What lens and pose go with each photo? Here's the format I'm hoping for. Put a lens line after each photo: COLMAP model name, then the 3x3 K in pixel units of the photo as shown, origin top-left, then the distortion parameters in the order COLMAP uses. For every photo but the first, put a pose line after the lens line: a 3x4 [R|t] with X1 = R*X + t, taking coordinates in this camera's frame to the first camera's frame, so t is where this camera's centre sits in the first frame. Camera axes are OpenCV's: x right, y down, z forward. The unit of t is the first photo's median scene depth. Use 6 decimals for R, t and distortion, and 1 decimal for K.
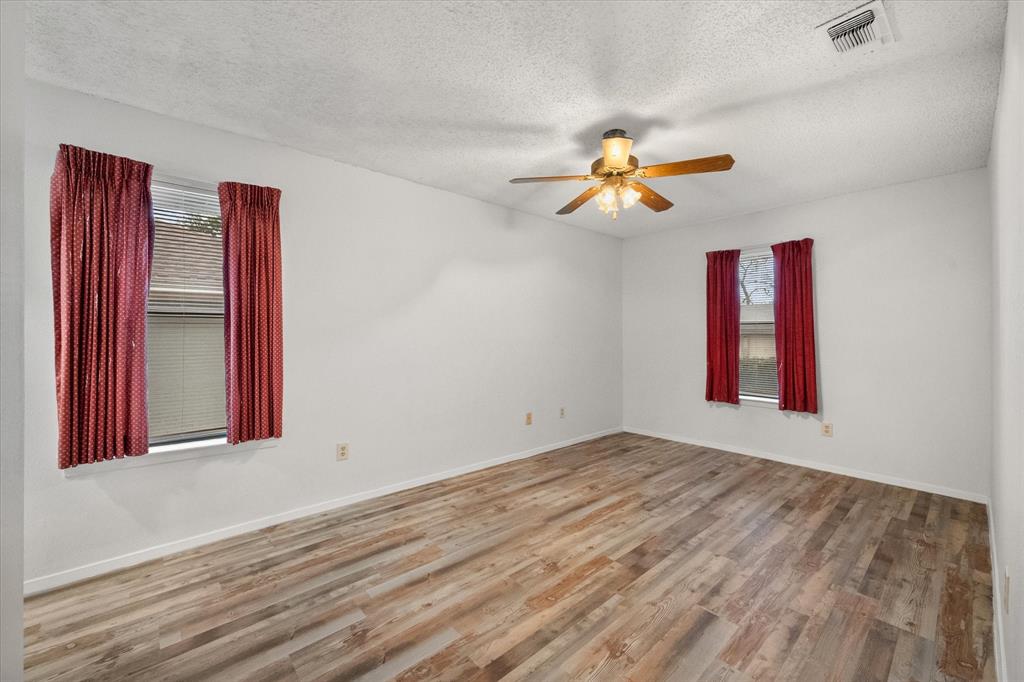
lens RADIAL K [[407.9, 0, 515.0], [0, 407.9, 338.2], [0, 0, 1]] dist [0.000842, -0.000085]
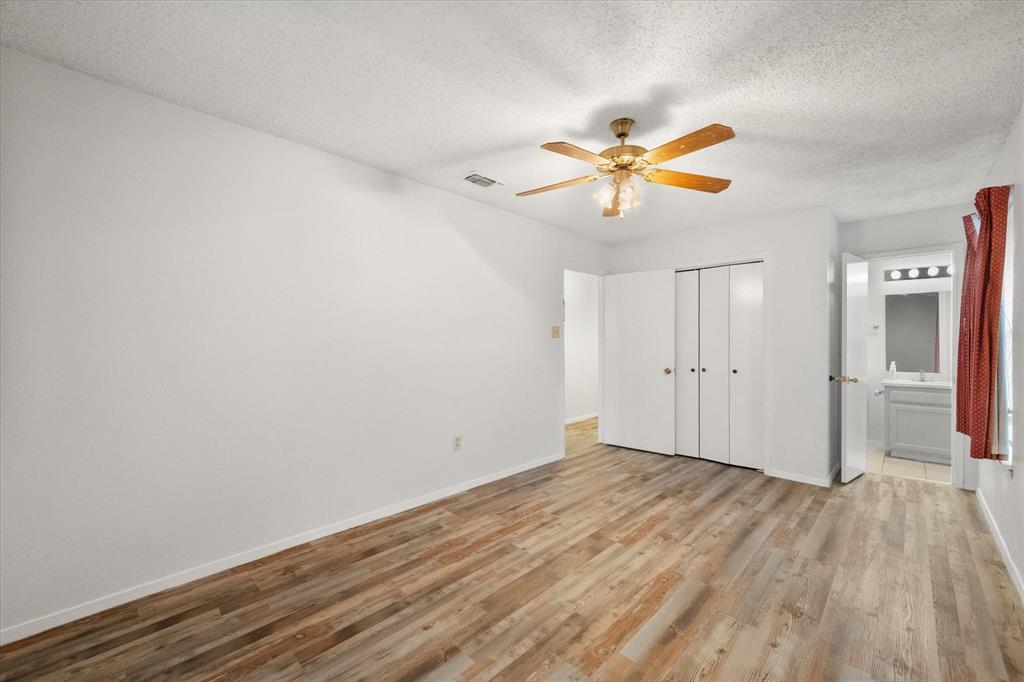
lens RADIAL K [[407.9, 0, 515.0], [0, 407.9, 338.2], [0, 0, 1]] dist [0.000842, -0.000085]
pose [[-0.997667, -0.005737, -0.068024, 0.594629], [-0.006297, 0.999948, 0.008026, -0.034787], [0.067974, 0.008436, -0.997651, 2.067831]]
